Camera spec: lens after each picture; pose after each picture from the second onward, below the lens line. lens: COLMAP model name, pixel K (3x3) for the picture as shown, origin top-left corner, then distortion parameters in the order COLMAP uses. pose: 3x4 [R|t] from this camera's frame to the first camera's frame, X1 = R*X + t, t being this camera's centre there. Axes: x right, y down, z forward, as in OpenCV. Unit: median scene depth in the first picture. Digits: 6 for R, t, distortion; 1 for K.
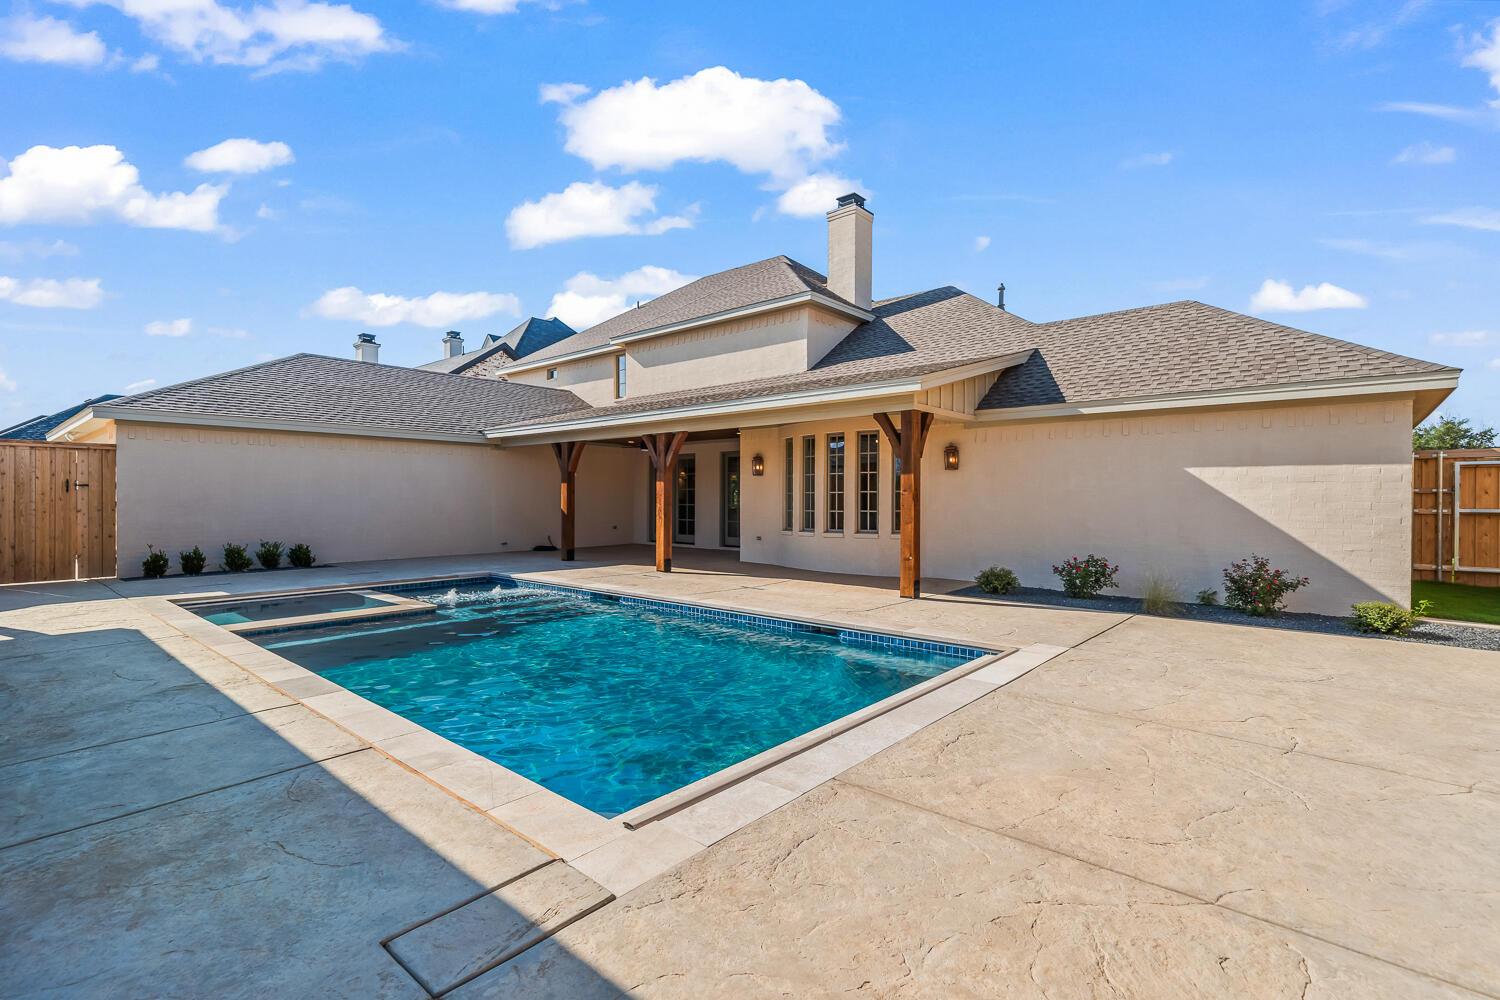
lens RADIAL K [[677.6, 0, 741.0], [0, 677.6, 503.3], [0, 0, 1]] dist [0.013083, 0.000031]
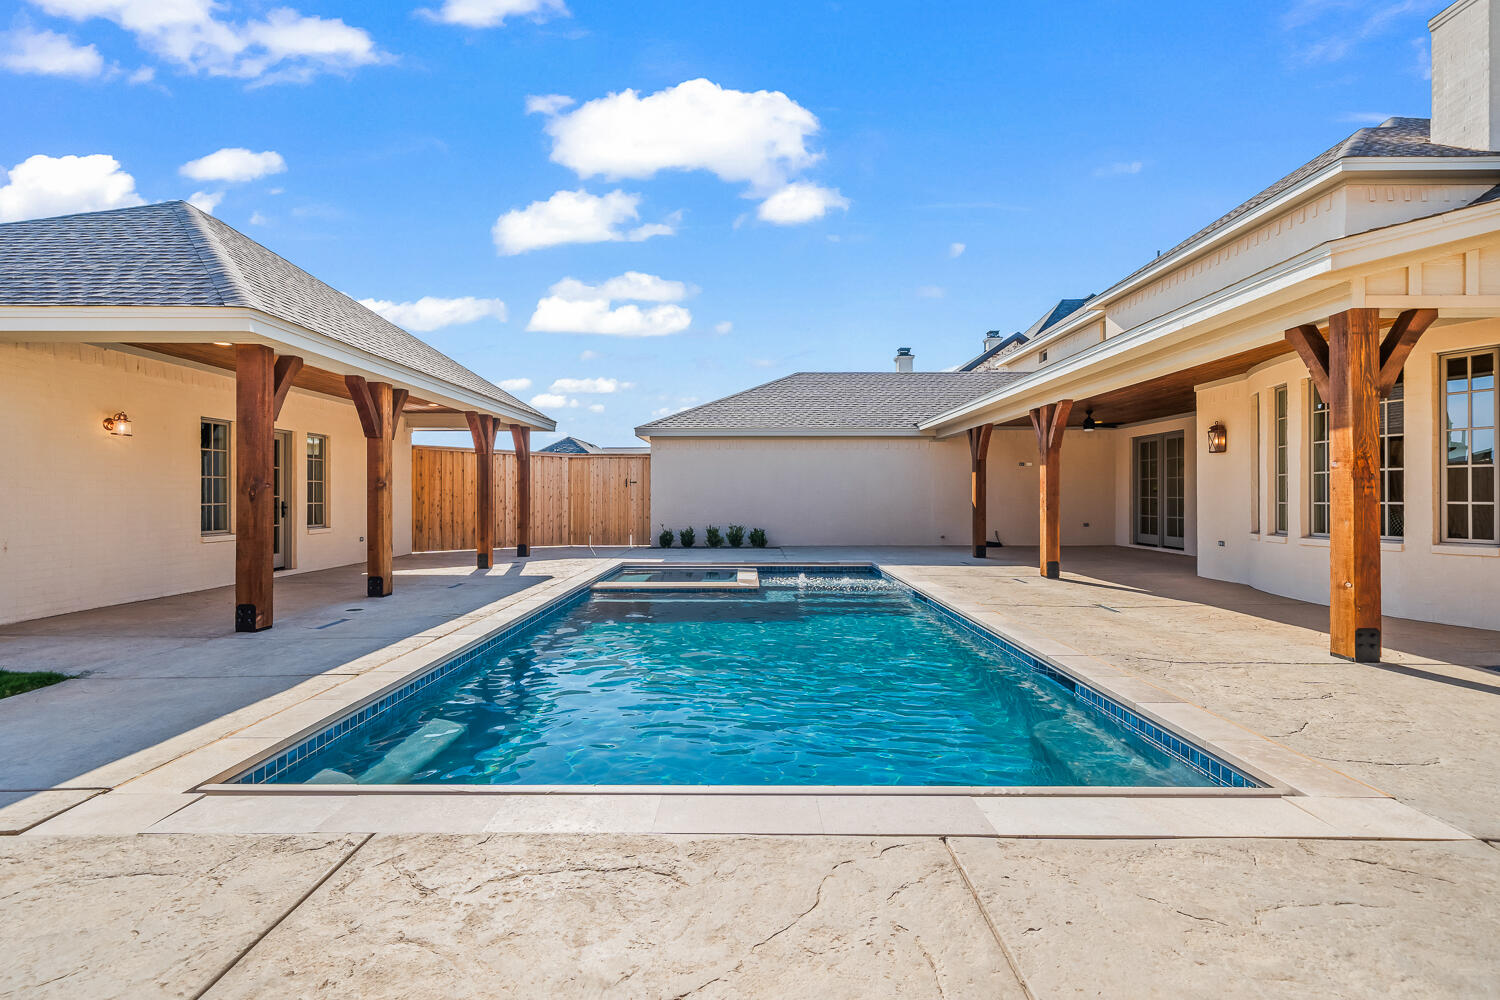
lens RADIAL K [[661.3, 0, 745.4], [0, 661.3, 497.1], [0, 0, 1]] dist [-0.000736, -0.000334]
pose [[0.658471, -0.001993, -0.752604, 0.238880], [-0.003927, 0.999974, -0.006084, 0.011716], [0.752596, 0.006961, 0.658446, 0.213109]]
